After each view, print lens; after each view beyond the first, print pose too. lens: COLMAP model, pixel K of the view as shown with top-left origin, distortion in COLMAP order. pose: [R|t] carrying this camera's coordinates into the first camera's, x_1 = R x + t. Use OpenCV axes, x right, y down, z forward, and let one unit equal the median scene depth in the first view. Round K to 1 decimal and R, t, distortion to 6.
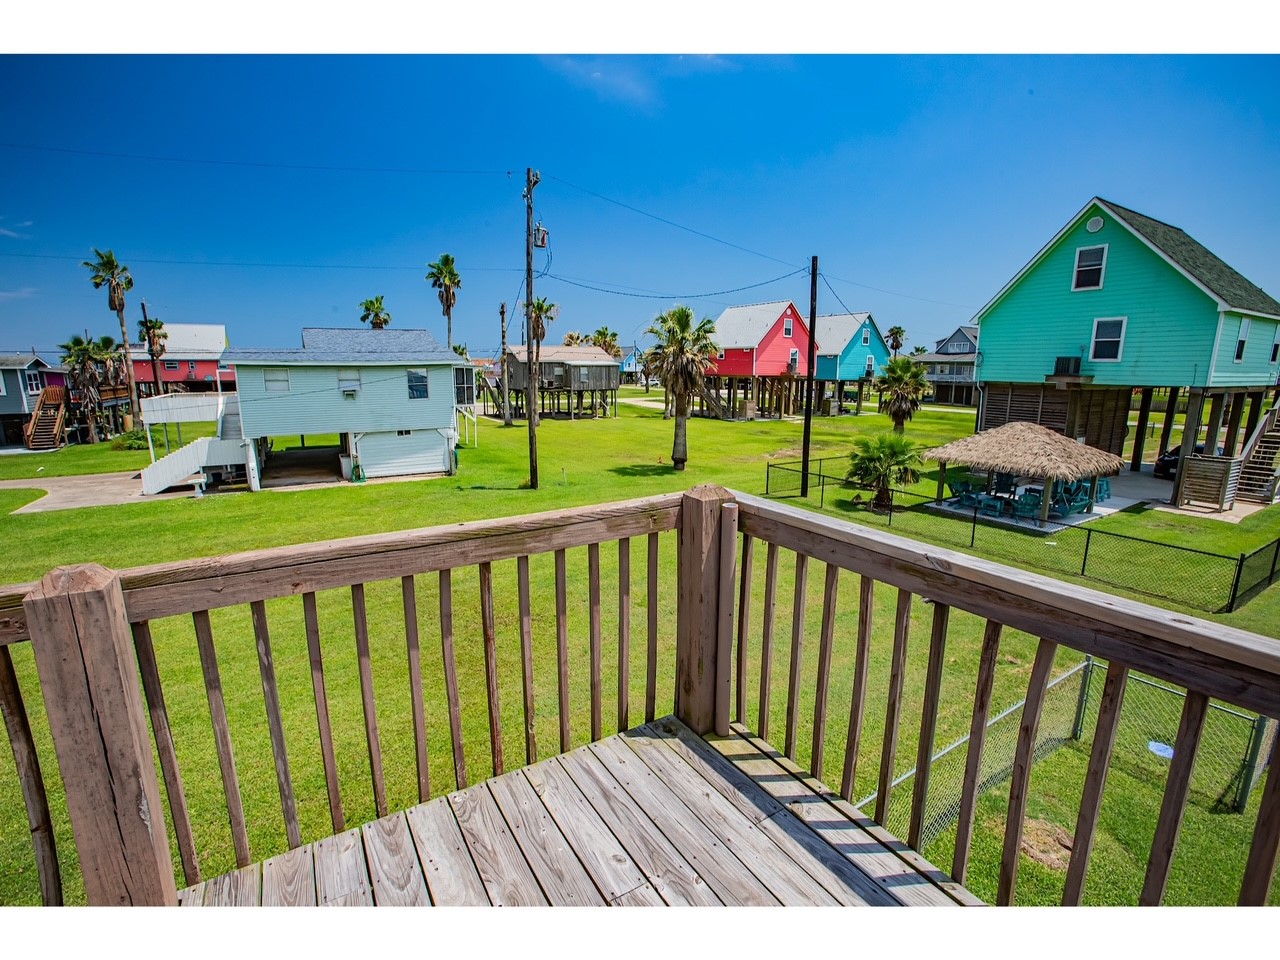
lens RADIAL K [[585.7, 0, 635.5], [0, 585.7, 478.1], [0, 0, 1]] dist [-0.078103, 0.035232]
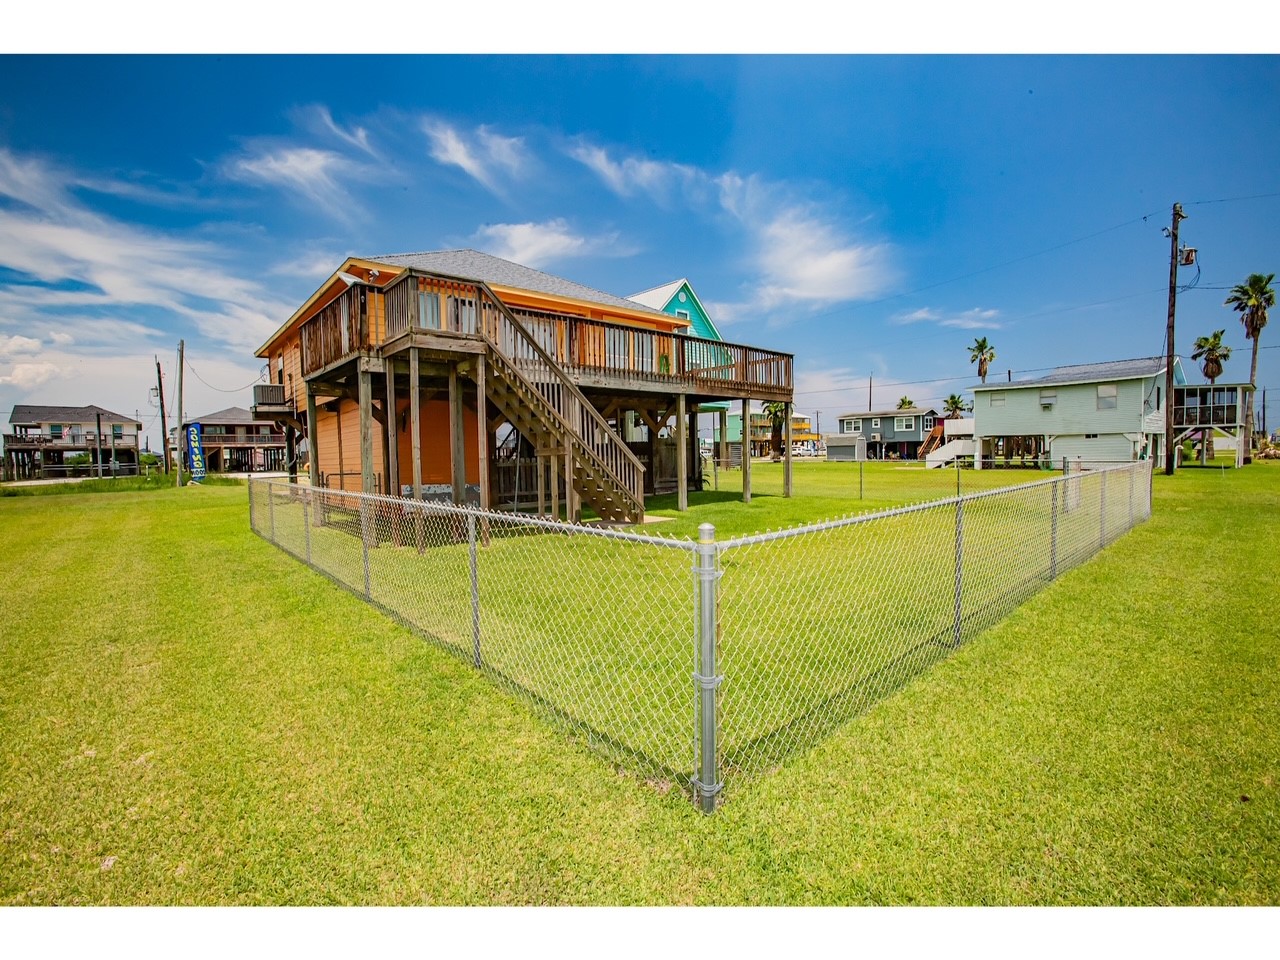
lens RADIAL K [[585.7, 0, 635.5], [0, 585.7, 478.1], [0, 0, 1]] dist [-0.078103, 0.035232]
pose [[0.173518, 0.036782, -0.984144, 0.647723], [-0.166073, 0.986084, 0.007573, 0.168829], [0.970727, 0.162125, 0.177212, -0.174615]]
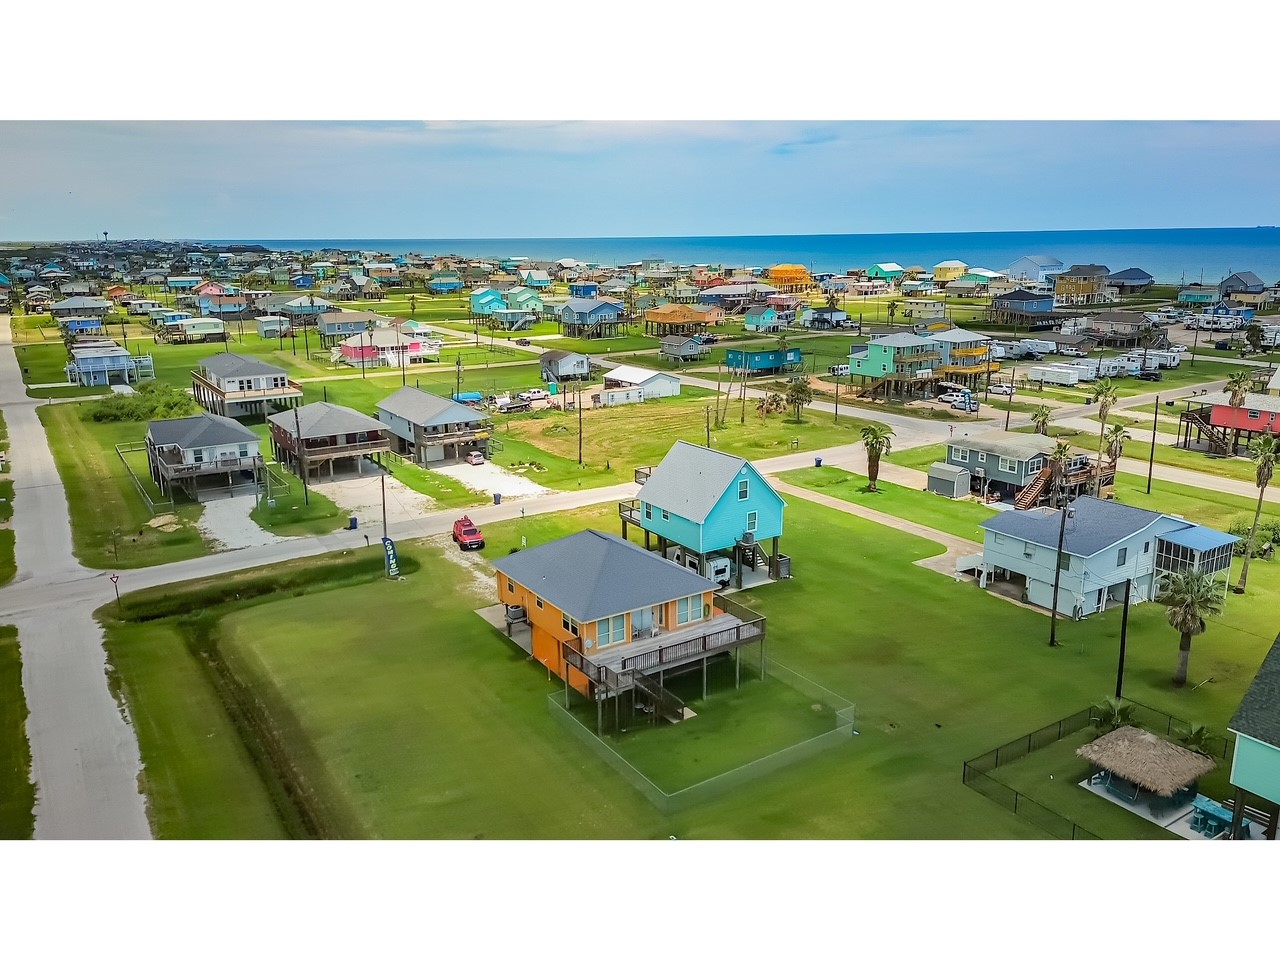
lens RADIAL K [[955.9, 0, 643.6], [0, 955.9, 471.4], [0, 0, 1]] dist [0.085066, -0.084606]
pose [[0.034448, 0.237780, -0.970708, 2.203308], [-0.179539, 0.956955, 0.228040, -0.819270], [0.983148, 0.166424, 0.075656, -0.433505]]
